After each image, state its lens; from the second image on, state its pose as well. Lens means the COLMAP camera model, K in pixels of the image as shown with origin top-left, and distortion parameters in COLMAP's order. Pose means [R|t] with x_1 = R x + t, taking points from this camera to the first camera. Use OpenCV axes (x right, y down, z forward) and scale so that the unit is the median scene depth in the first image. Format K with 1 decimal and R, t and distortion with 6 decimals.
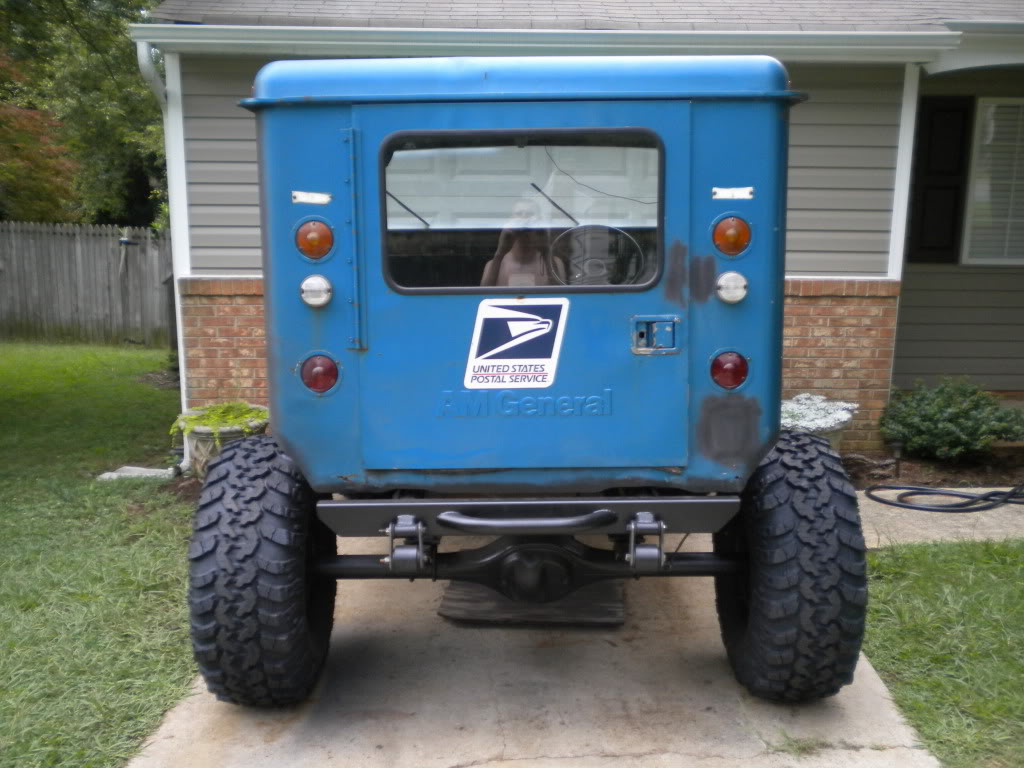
lens RADIAL K [[1071.0, 0, 512.0], [0, 1071.0, 384.0], [0, 0, 1]] dist [0.000060, 0.007366]
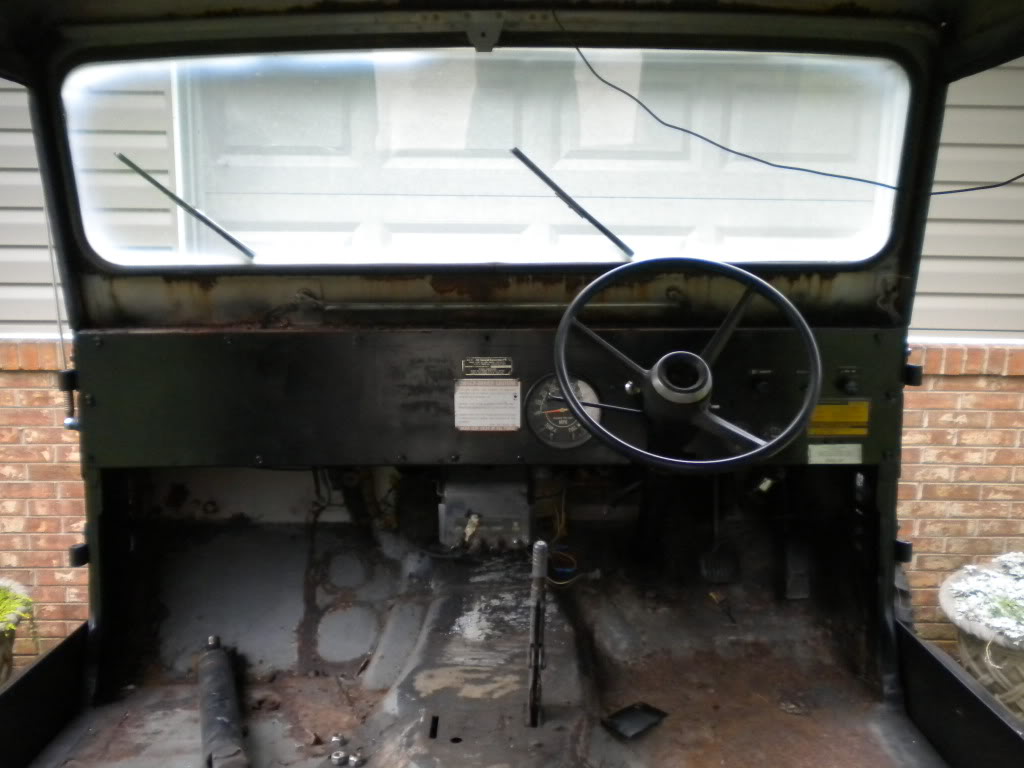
lens RADIAL K [[1071.0, 0, 512.0], [0, 1071.0, 384.0], [0, 0, 1]] dist [0.000060, 0.007366]
pose [[0.999989, 0.004595, -0.001175, 0.013745], [-0.004607, 0.999939, -0.010076, -0.070773], [0.001129, 0.010081, 0.999949, 0.440810]]
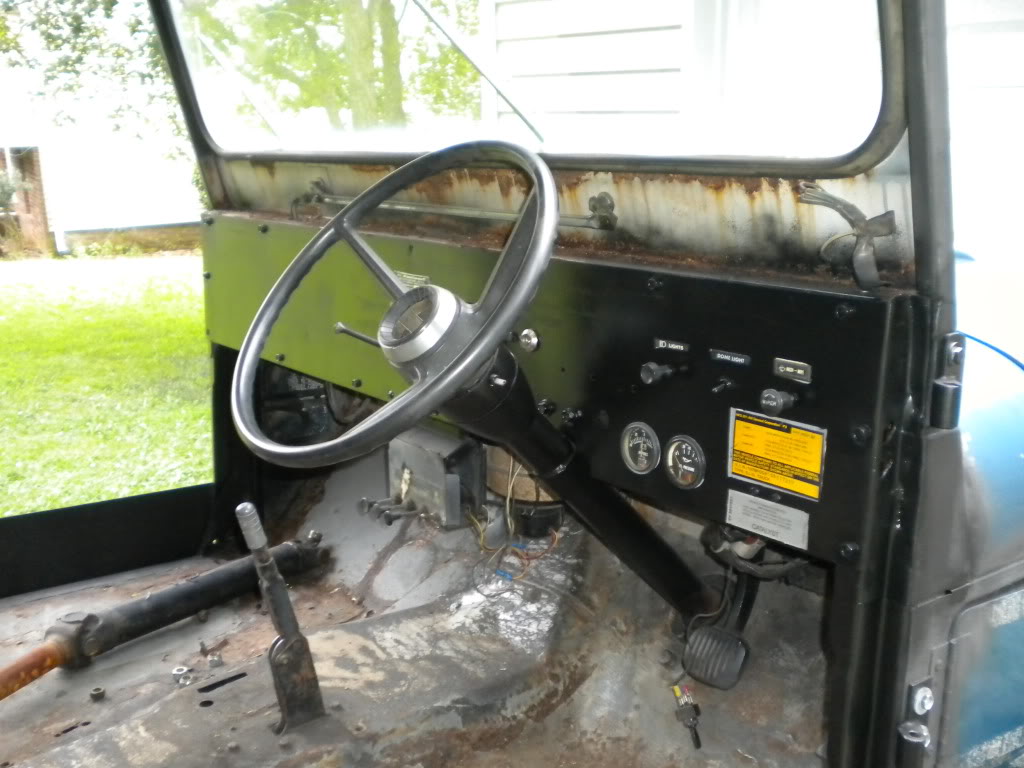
lens RADIAL K [[1071.0, 0, 512.0], [0, 1071.0, 384.0], [0, 0, 1]] dist [0.000060, 0.007366]
pose [[0.613610, 0.183719, -0.767939, 0.197315], [-0.134509, 0.982661, 0.127611, -0.089726], [0.778068, 0.024991, 0.627682, 0.606231]]
